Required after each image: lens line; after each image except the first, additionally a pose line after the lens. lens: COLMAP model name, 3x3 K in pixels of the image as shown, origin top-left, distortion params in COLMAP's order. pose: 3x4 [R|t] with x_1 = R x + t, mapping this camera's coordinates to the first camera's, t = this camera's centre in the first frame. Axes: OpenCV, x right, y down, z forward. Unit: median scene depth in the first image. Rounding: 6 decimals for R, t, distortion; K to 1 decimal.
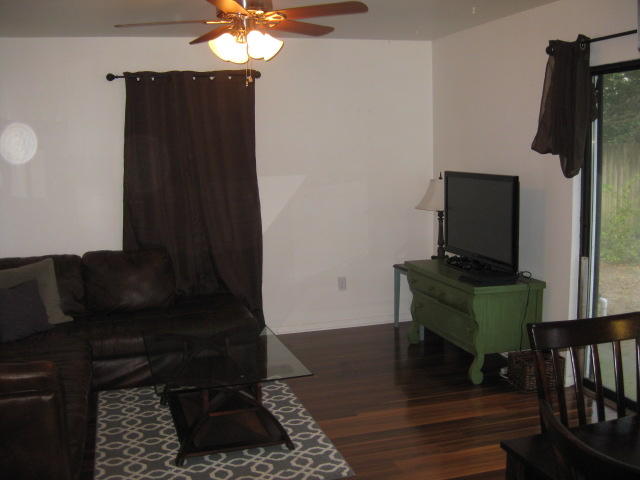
lens RADIAL K [[698.6, 0, 313.5], [0, 698.6, 241.8], [0, 0, 1]] dist [-0.126130, 0.000000]
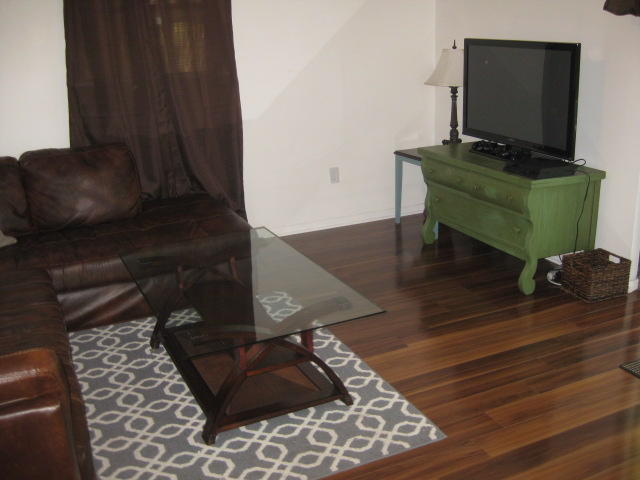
lens RADIAL K [[698.6, 0, 325.8], [0, 698.6, 234.3], [0, 0, 1]] dist [-0.126130, 0.000000]
pose [[0.988344, -0.050431, 0.143639, -0.126887], [0.026257, 0.985867, 0.165462, -0.013175], [-0.149953, -0.159762, 0.975700, 0.219401]]
